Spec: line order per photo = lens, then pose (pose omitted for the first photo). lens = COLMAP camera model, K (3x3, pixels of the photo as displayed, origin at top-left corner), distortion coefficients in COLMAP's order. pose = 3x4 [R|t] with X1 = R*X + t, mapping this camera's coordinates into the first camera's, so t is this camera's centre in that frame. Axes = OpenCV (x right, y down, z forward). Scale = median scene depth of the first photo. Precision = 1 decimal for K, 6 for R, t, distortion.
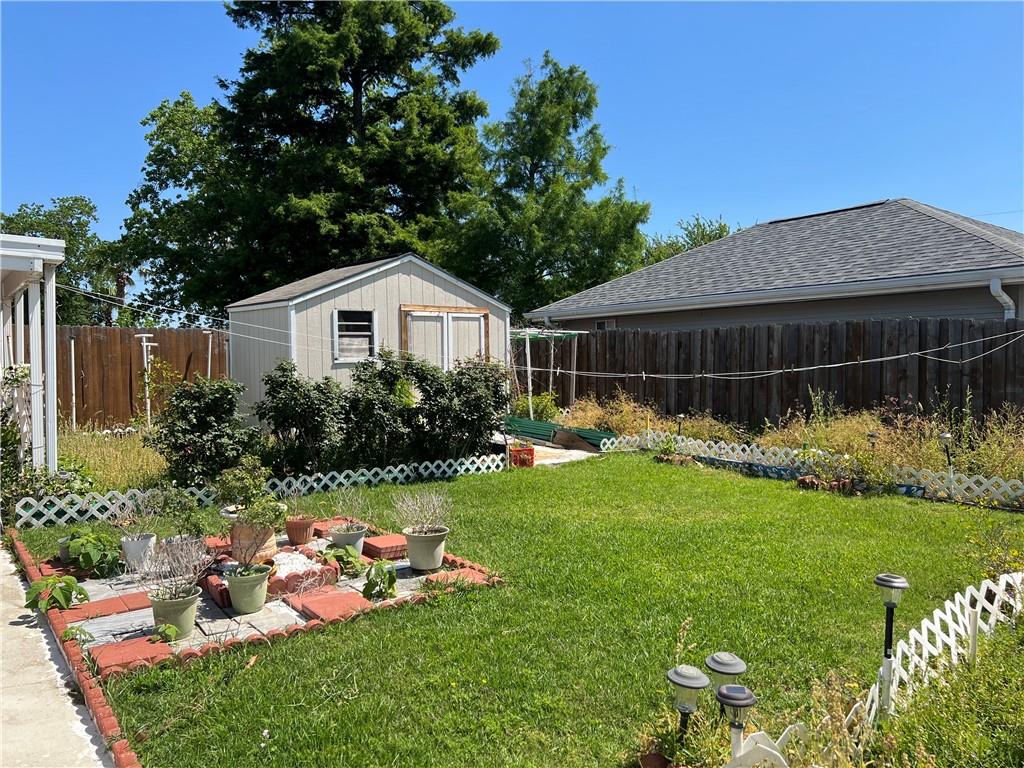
lens RADIAL K [[771.0, 0, 513.9], [0, 771.0, 384.0], [0, 0, 1]] dist [0.076356, -0.071159]
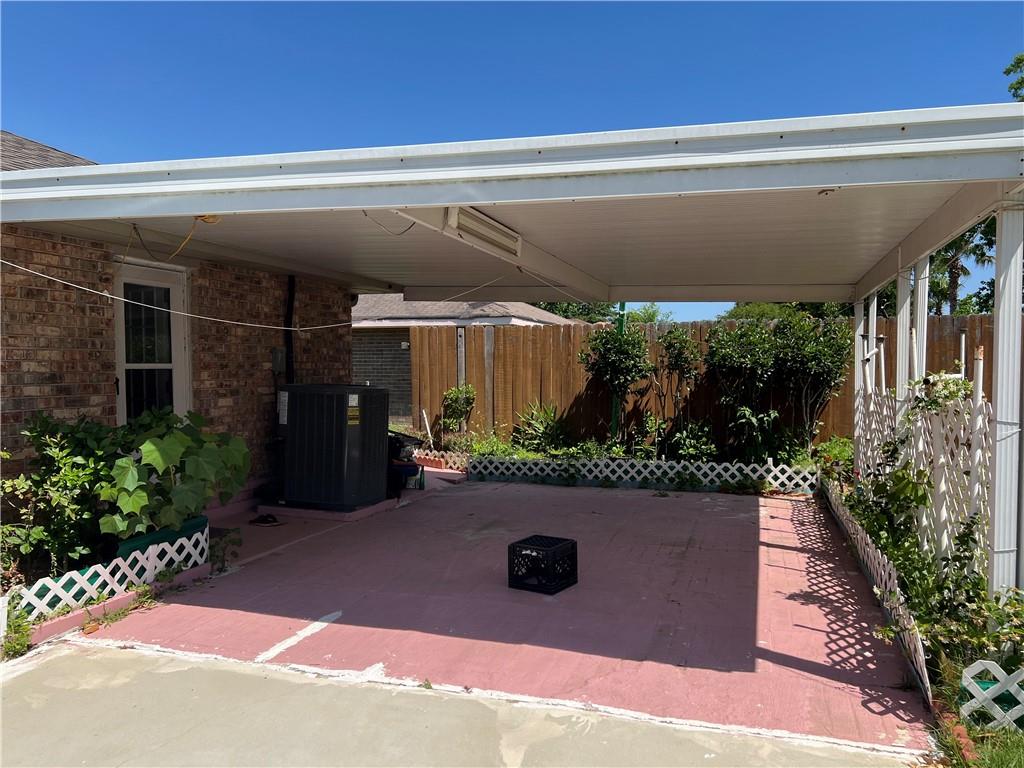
lens RADIAL K [[771.0, 0, 513.3], [0, 771.0, 385.2], [0, 0, 1]] dist [0.076356, -0.071159]
pose [[0.576839, 0.034627, -0.816124, -0.346006], [-0.031302, 0.999304, 0.020274, -0.019610], [0.816258, 0.013851, 0.577521, 0.421123]]
